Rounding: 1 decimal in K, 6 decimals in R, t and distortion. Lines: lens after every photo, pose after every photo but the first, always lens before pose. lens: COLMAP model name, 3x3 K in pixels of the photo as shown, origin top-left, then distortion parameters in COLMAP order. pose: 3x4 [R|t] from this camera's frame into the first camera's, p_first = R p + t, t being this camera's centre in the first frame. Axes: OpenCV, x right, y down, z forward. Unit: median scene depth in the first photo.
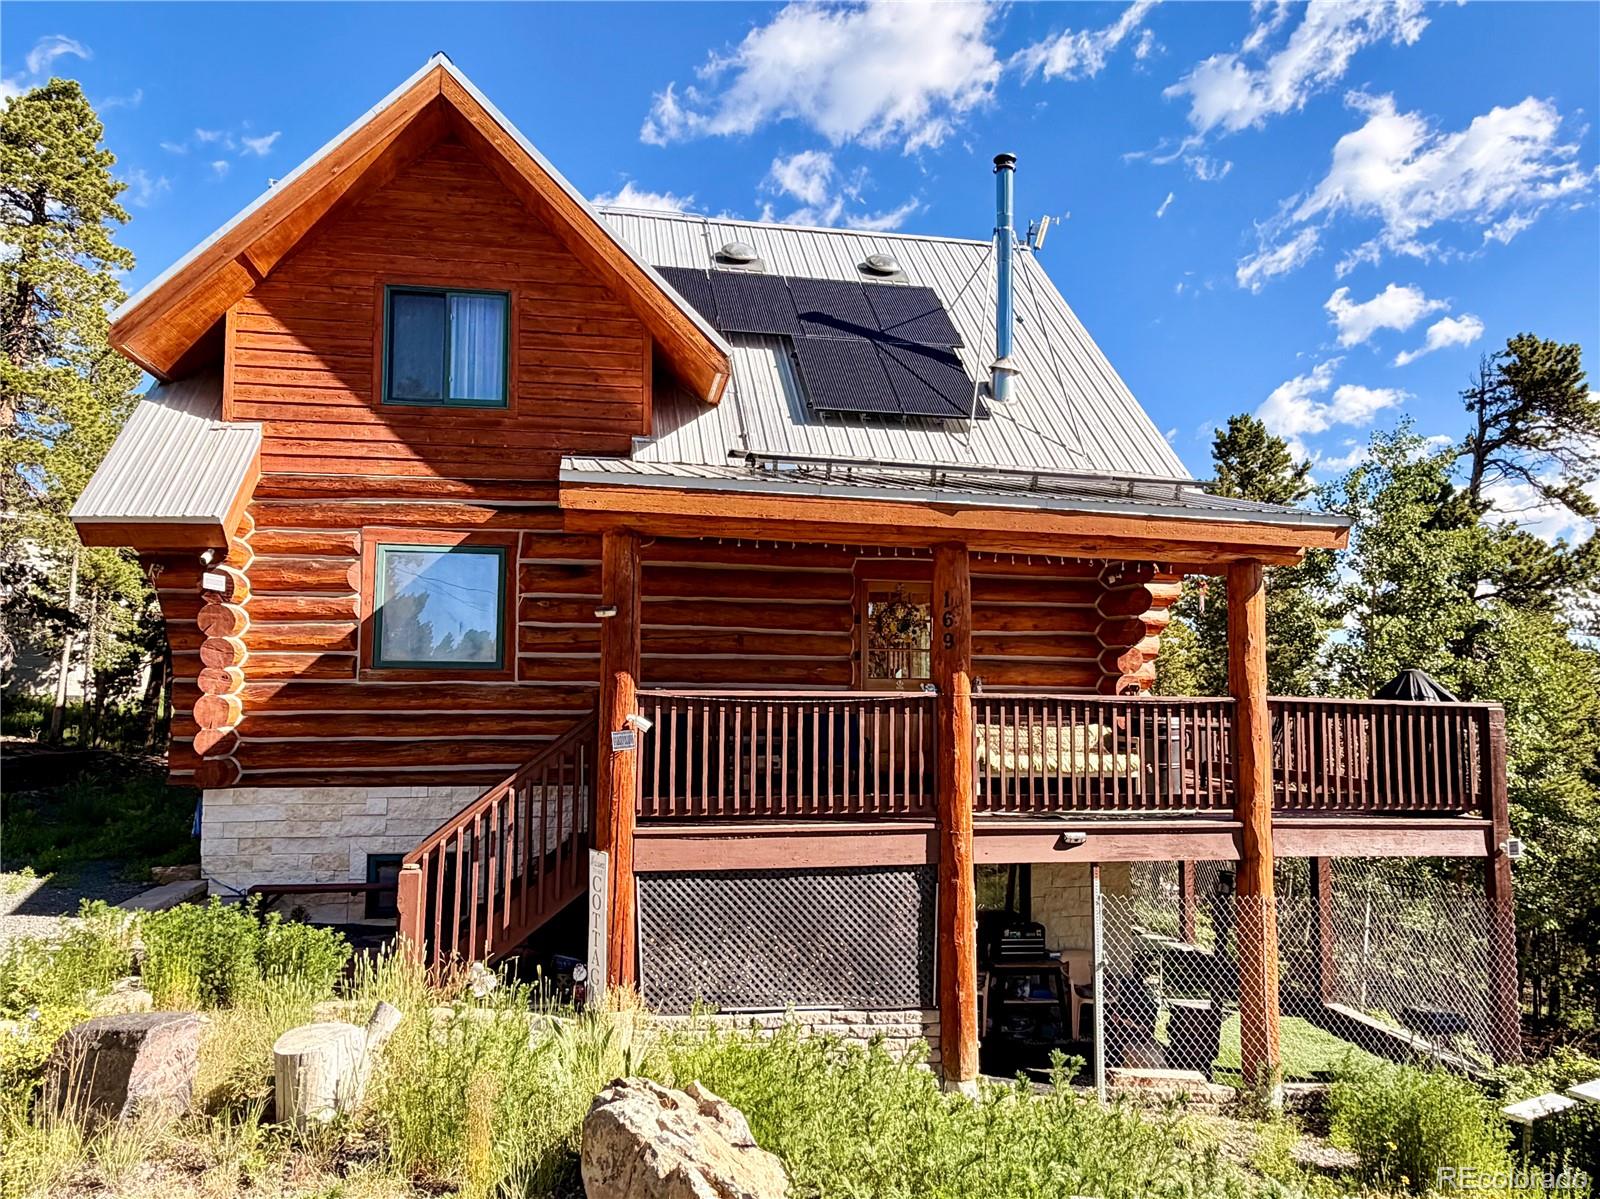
lens RADIAL K [[1076.9, 0, 802.3], [0, 1076.9, 606.5], [0, 0, 1]] dist [-0.002342, -0.001665]
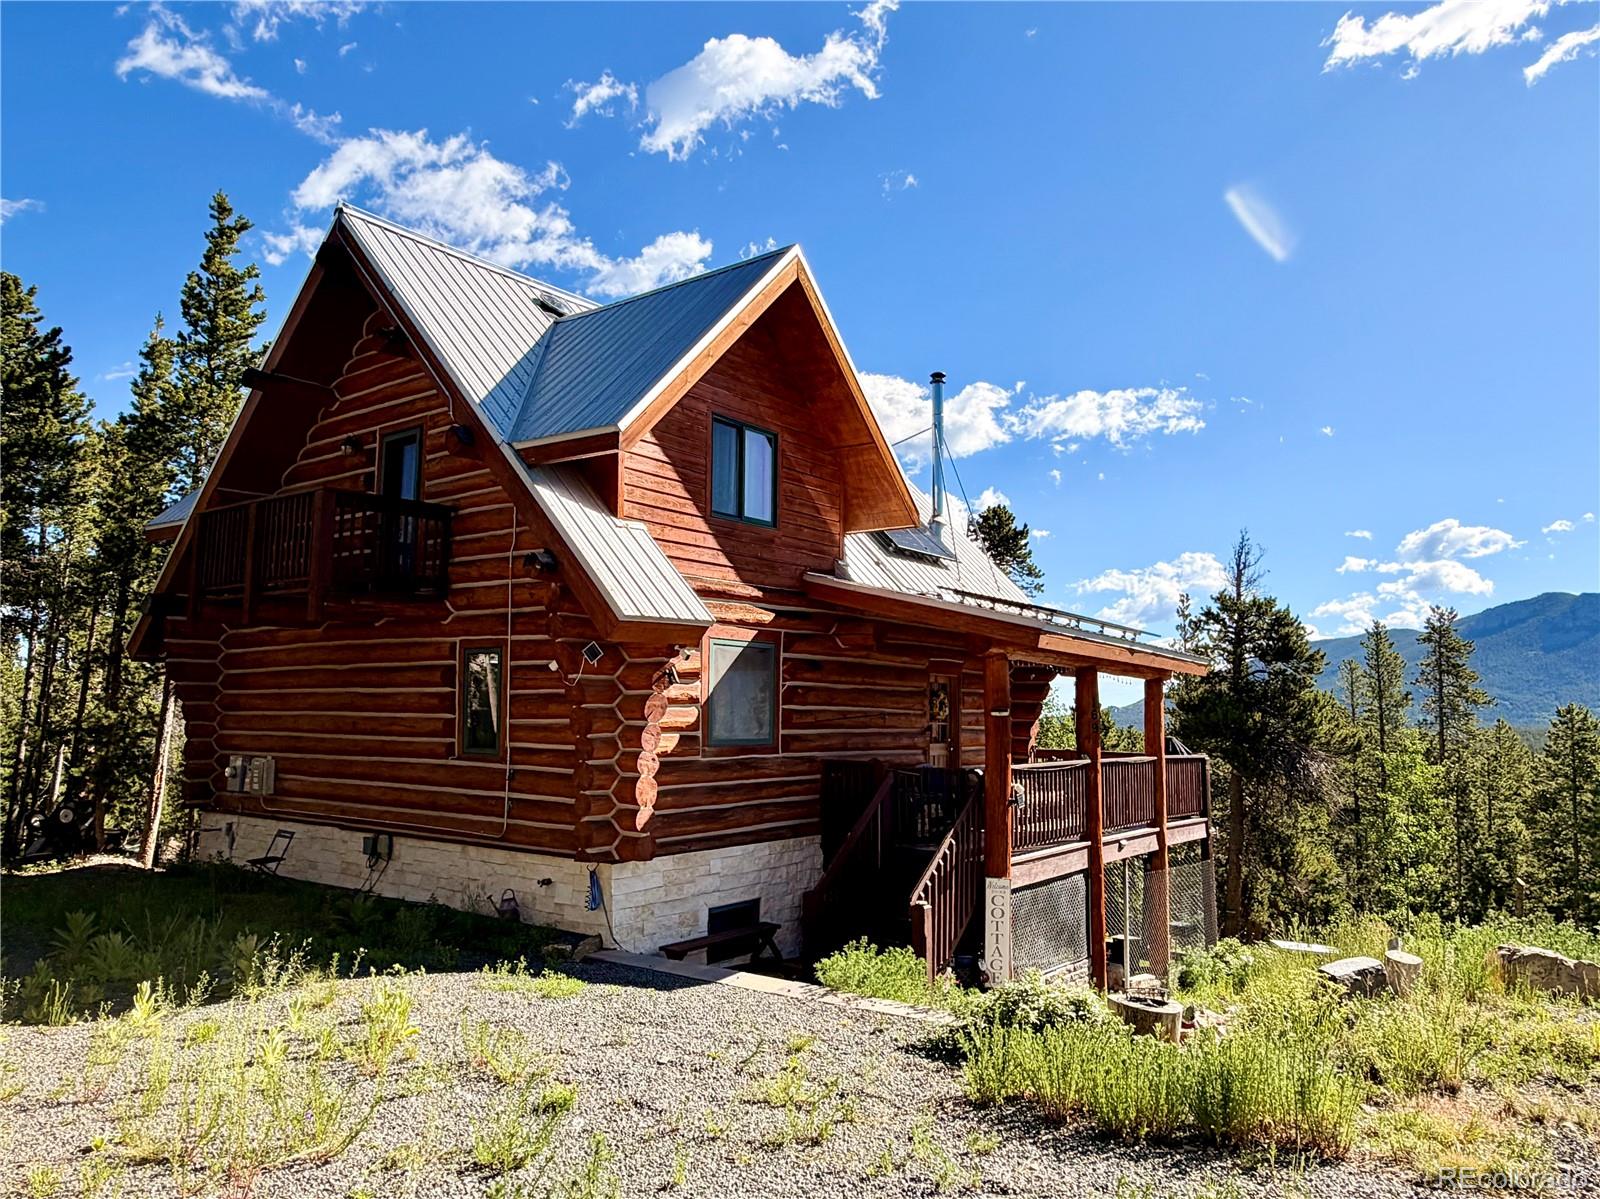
lens RADIAL K [[1072.2, 0, 796.7], [0, 1072.2, 598.0], [0, 0, 1]] dist [0.006023, 0.000452]
pose [[0.745183, 0.073111, 0.662840, -1.080108], [-0.059135, 0.997301, -0.043520, -0.055644], [-0.664233, -0.006767, 0.747495, 0.075973]]
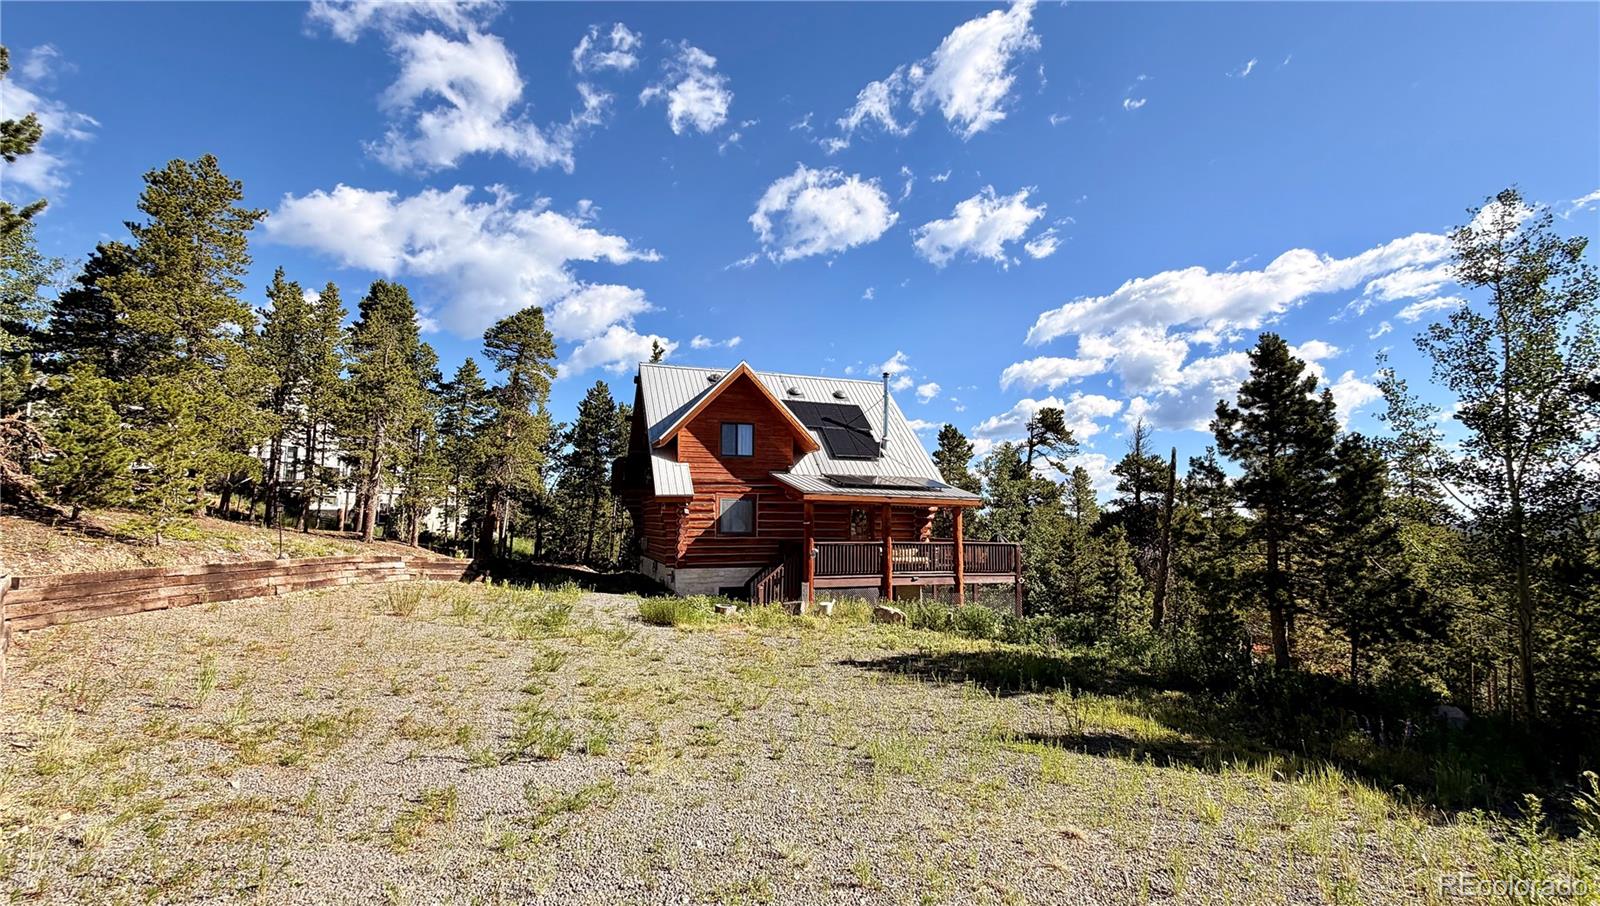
lens RADIAL K [[636.2, 0, 792.3], [0, 636.2, 455.7], [0, 0, 1]] dist [-0.000322, -0.000001]
pose [[0.986754, 0.017476, 0.161282, -0.489919], [-0.014256, 0.999676, -0.021103, -0.152092], [-0.161598, 0.018524, 0.986683, -1.046007]]
